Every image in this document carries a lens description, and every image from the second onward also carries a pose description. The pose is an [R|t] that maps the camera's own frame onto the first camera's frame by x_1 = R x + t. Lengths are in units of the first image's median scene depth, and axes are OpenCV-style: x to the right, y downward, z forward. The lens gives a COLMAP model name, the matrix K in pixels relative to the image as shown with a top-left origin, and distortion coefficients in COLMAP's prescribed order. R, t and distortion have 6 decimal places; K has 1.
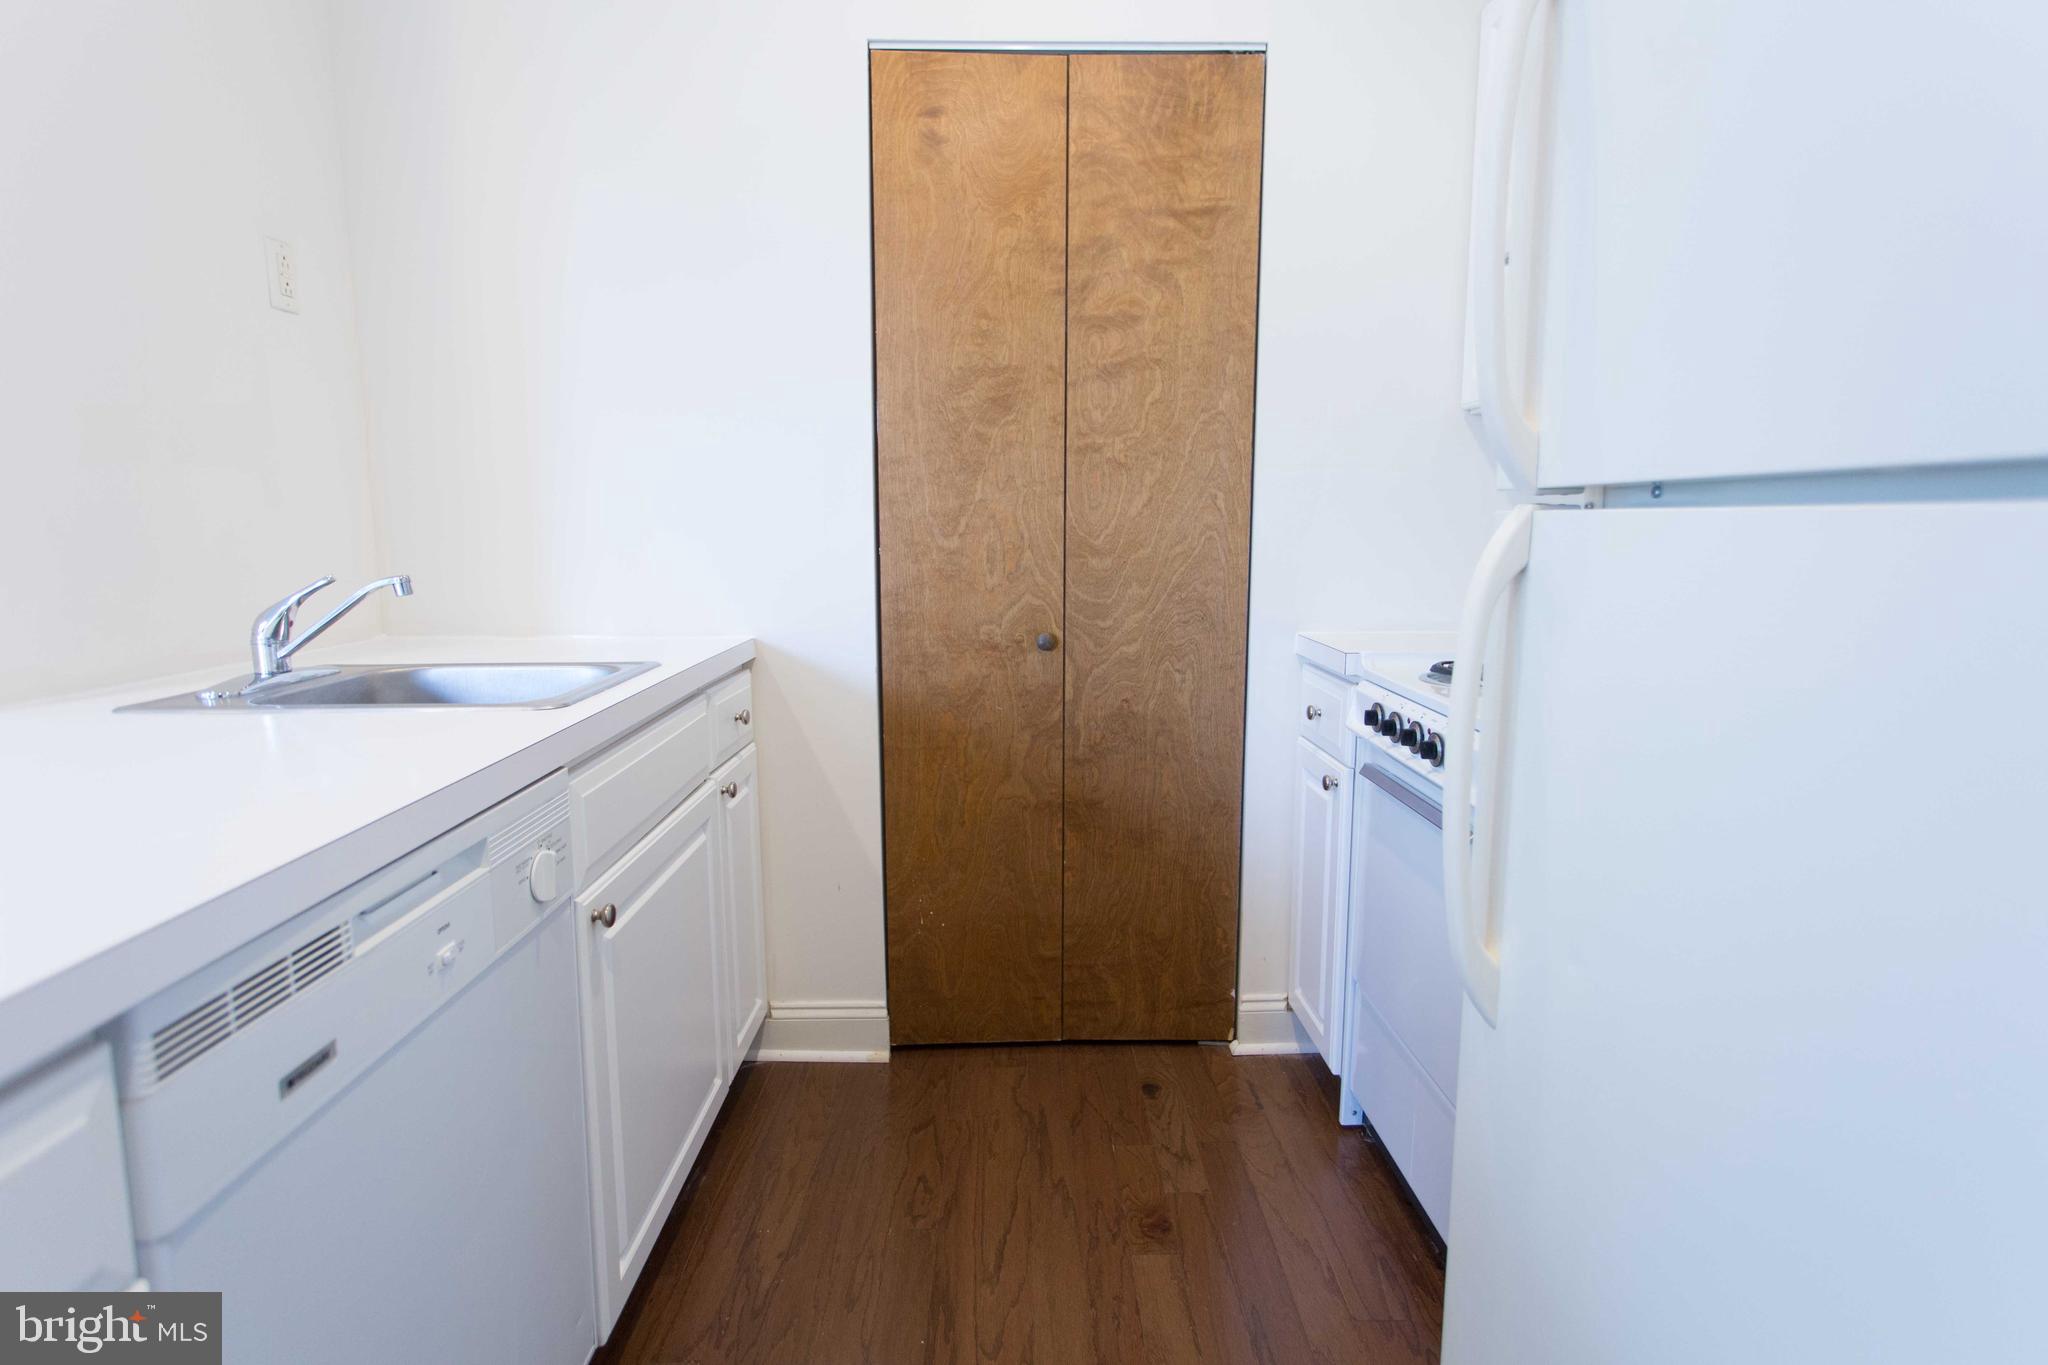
lens RADIAL K [[1060.0, 0, 1037.2], [0, 1060.0, 667.1], [0, 0, 1]] dist [-0.006967, 0.010488]
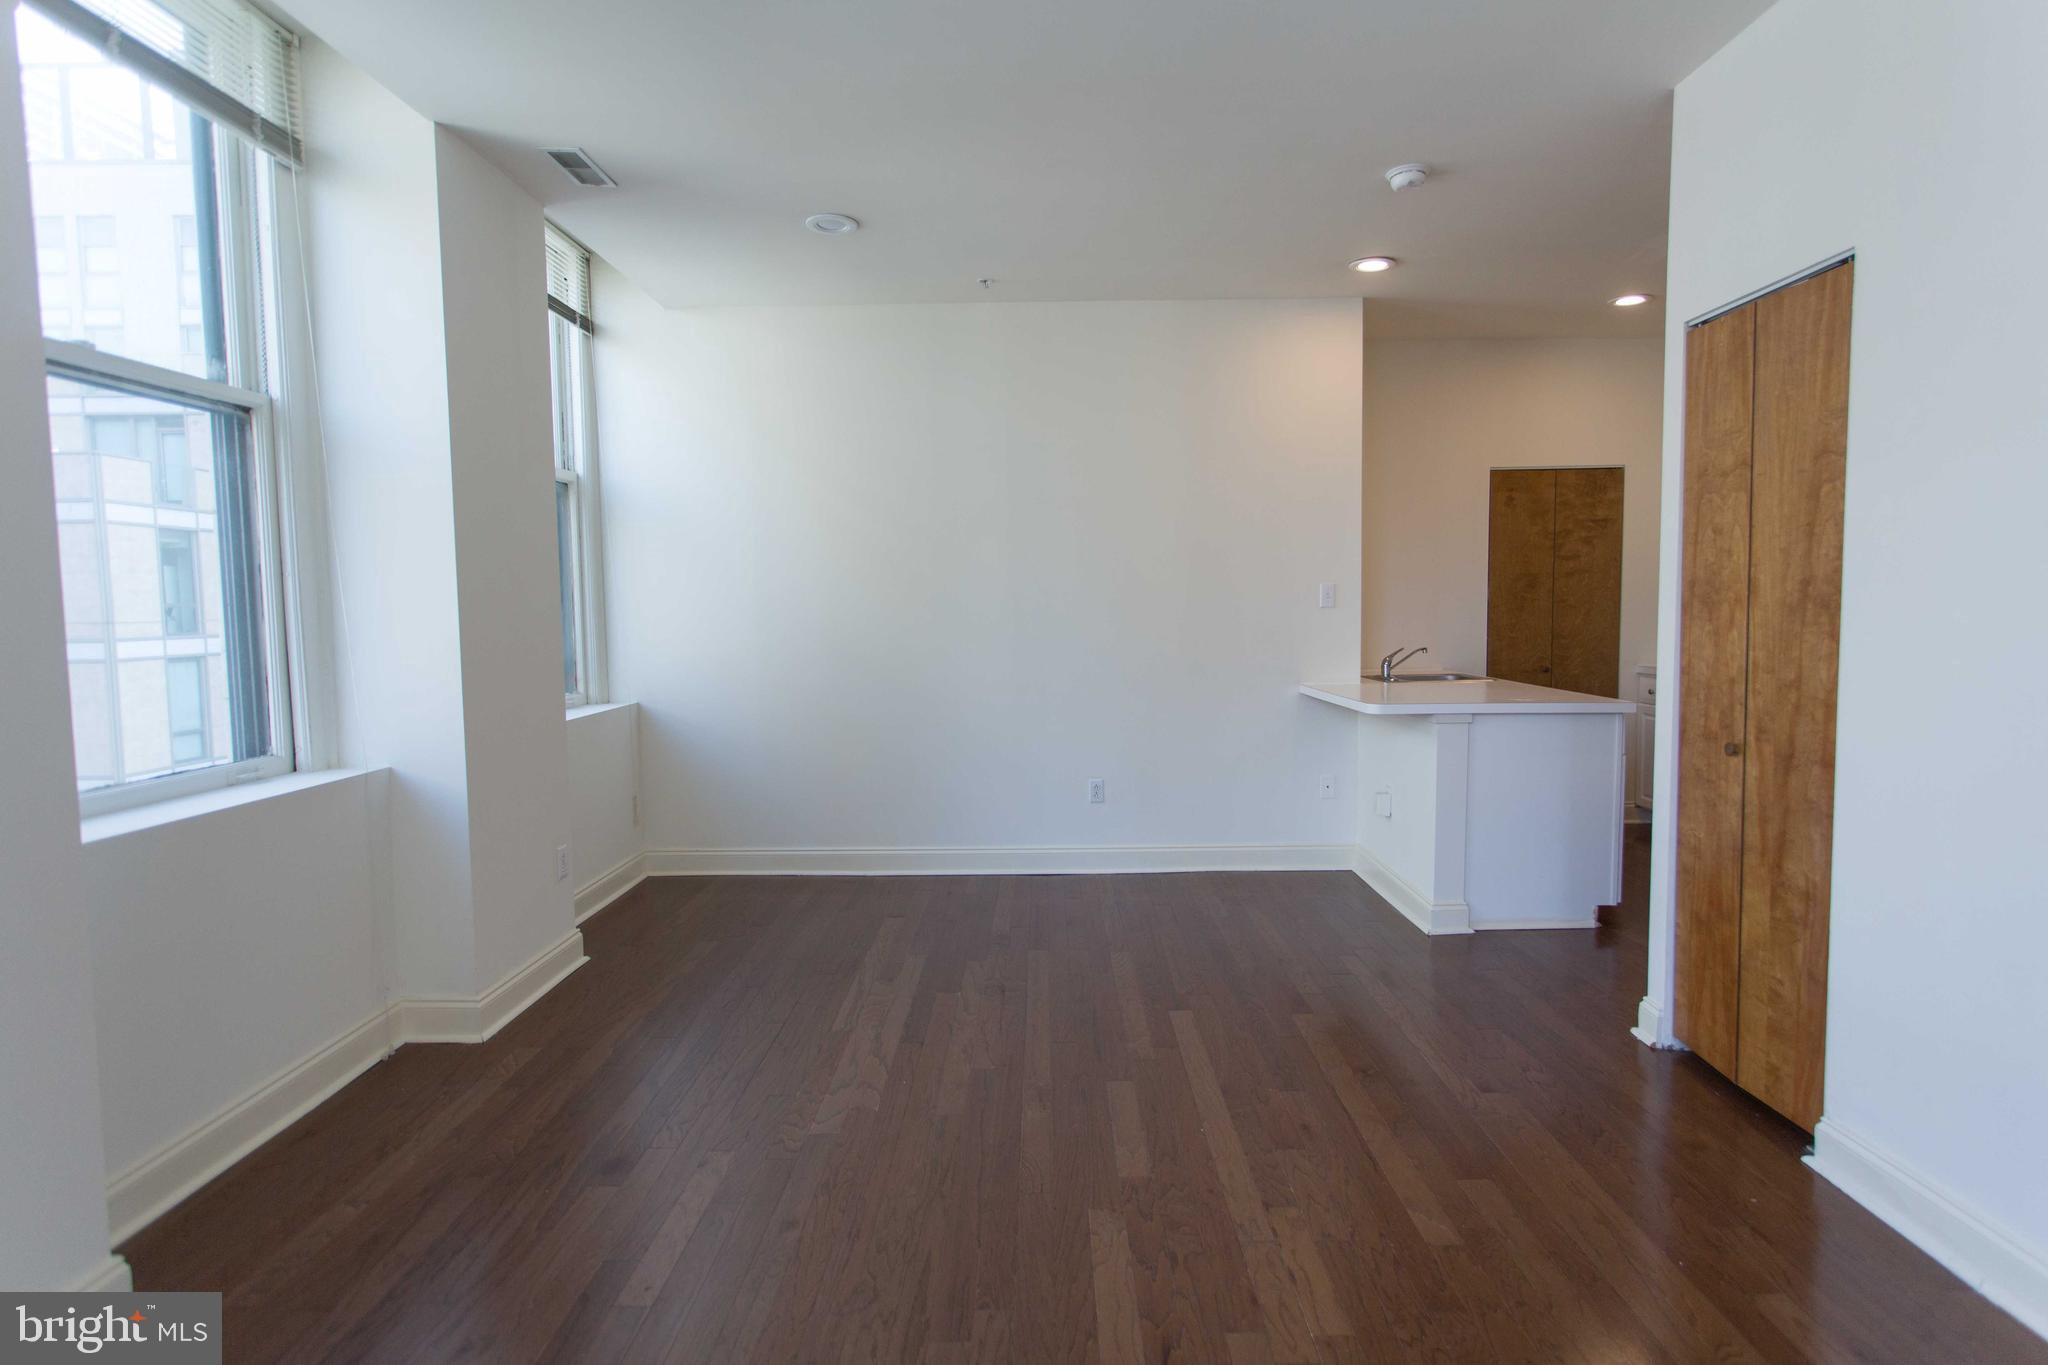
lens RADIAL K [[1060.0, 0, 1037.2], [0, 1060.0, 667.1], [0, 0, 1]] dist [-0.006967, 0.010488]
pose [[0.999674, -0.012850, -0.022071, -1.307103], [0.011236, 0.997361, -0.071731, 0.159465], [0.022934, 0.071460, 0.997180, -1.863081]]
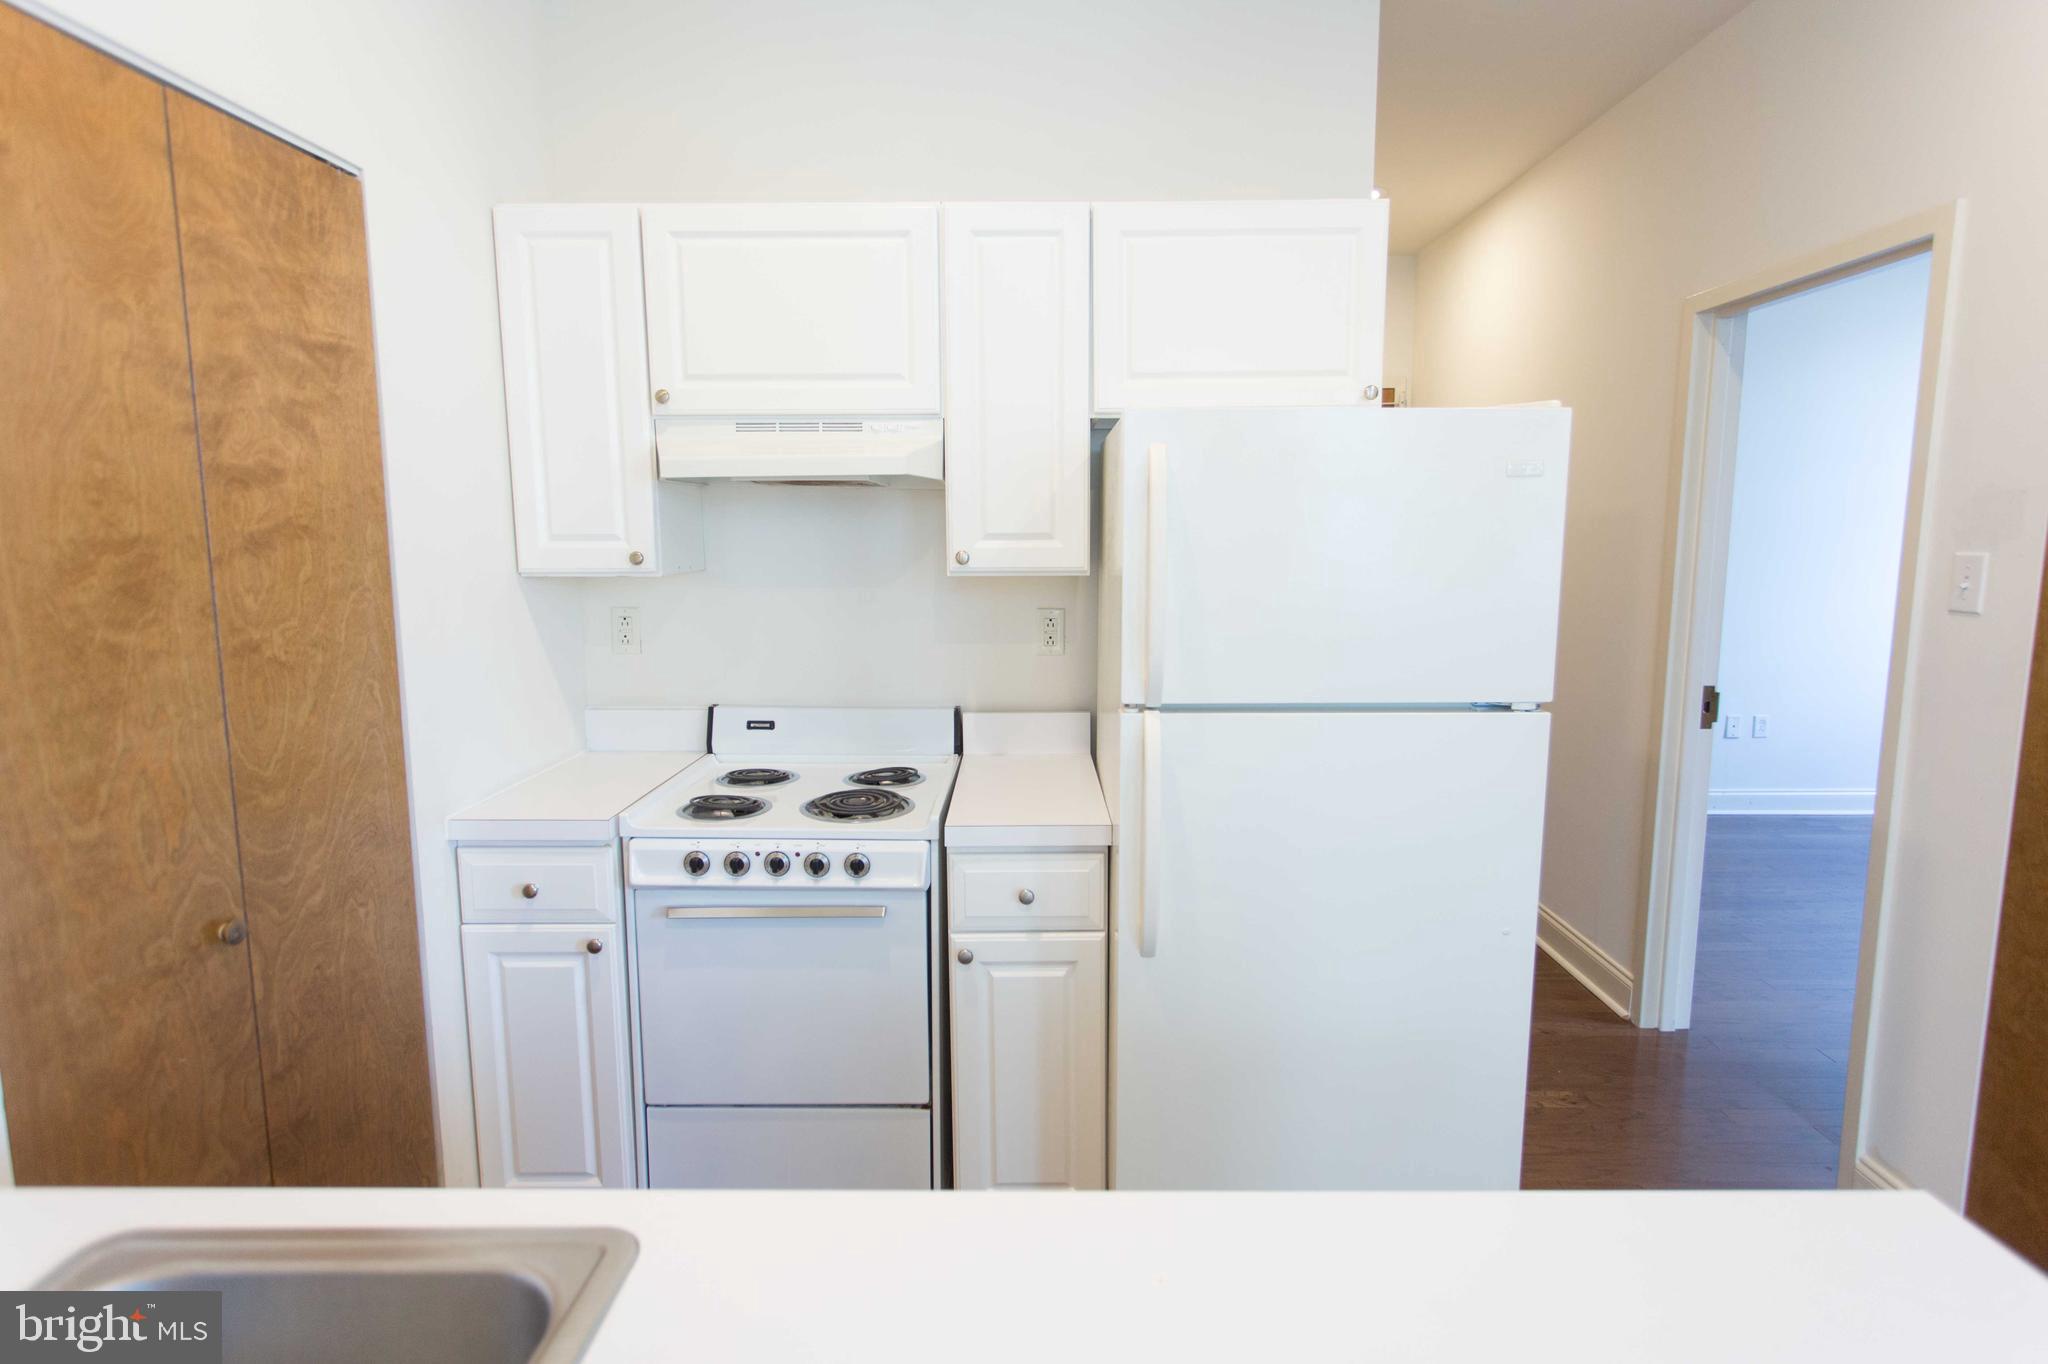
lens RADIAL K [[1060.0, 0, 1037.2], [0, 1060.0, 666.6], [0, 0, 1]] dist [-0.006967, 0.010488]
pose [[0.032444, -0.130932, 0.990860, -0.648675], [0.139280, 0.982301, 0.125241, -0.211469], [-0.989721, 0.133944, 0.050106, 0.444188]]
